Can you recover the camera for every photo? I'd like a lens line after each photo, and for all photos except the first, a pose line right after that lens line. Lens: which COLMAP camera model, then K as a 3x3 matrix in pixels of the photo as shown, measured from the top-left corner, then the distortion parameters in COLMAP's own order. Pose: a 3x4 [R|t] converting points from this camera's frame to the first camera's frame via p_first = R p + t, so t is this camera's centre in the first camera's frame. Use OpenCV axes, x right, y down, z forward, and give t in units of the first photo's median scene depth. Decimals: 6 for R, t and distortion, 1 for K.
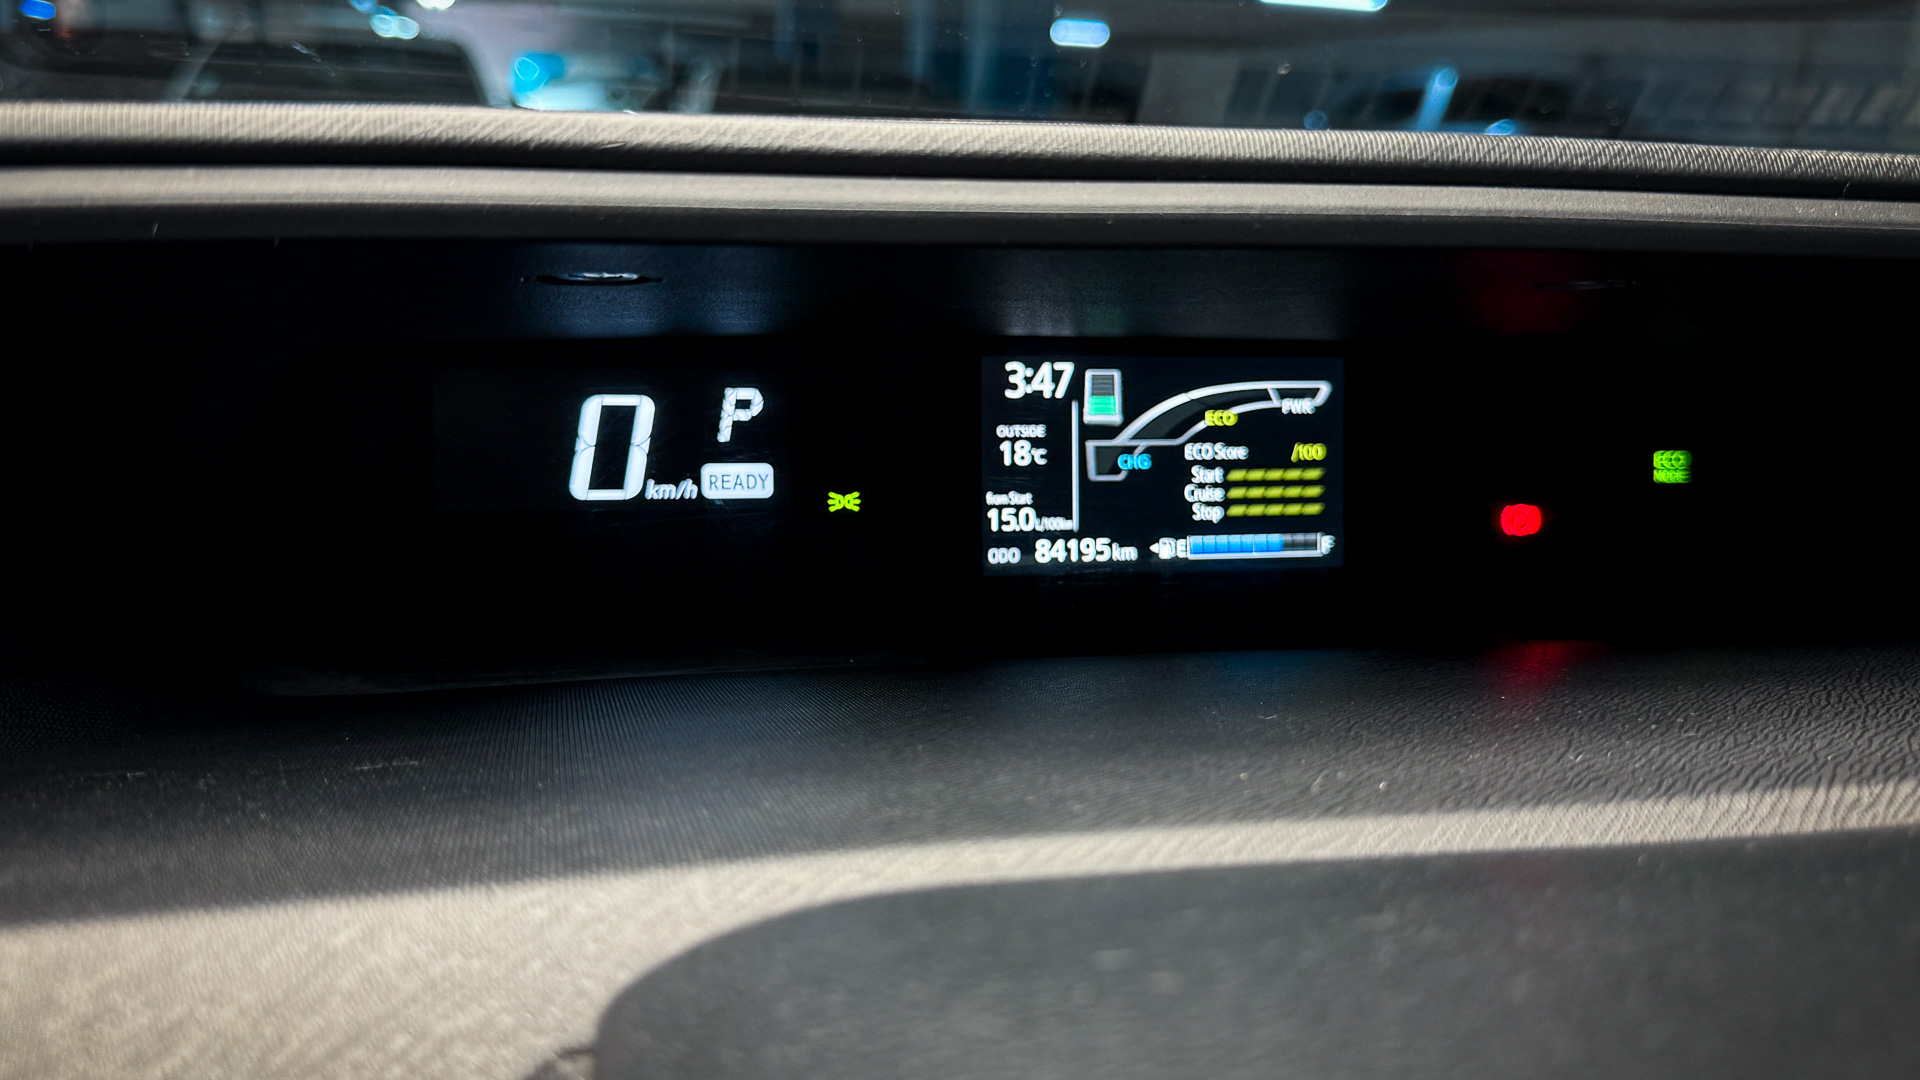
lens RADIAL K [[1664.6, 0, 1011.6], [0, 1664.6, 522.7], [0, 0, 1]] dist [0.047453, -0.129011]
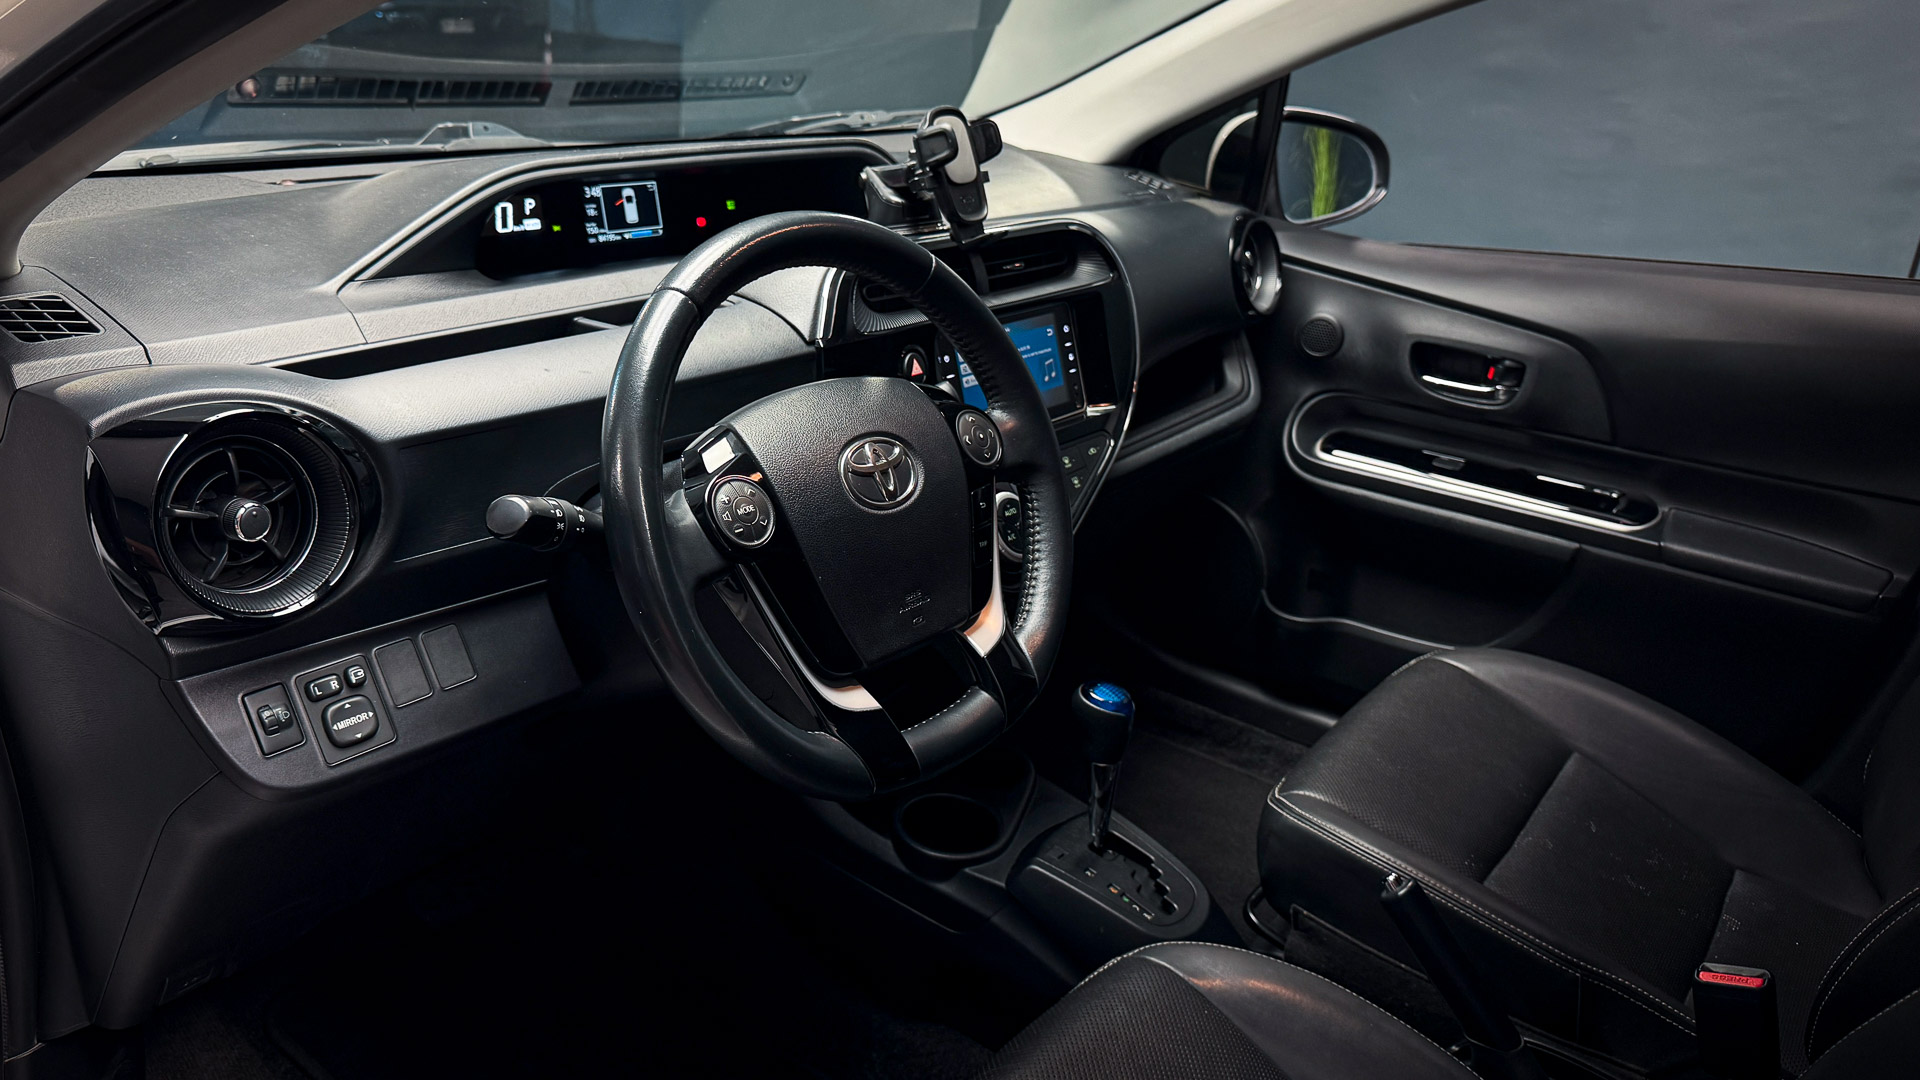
lens RADIAL K [[1328.0, 0, 977.6], [0, 1328.0, 549.6], [0, 0, 1]] dist [-0.004426, -0.004429]
pose [[0.763355, -0.224309, 0.605784, -1.318534], [0.099441, 0.967403, 0.232903, 0.084410], [-0.638279, -0.117548, 0.760778, -1.947121]]
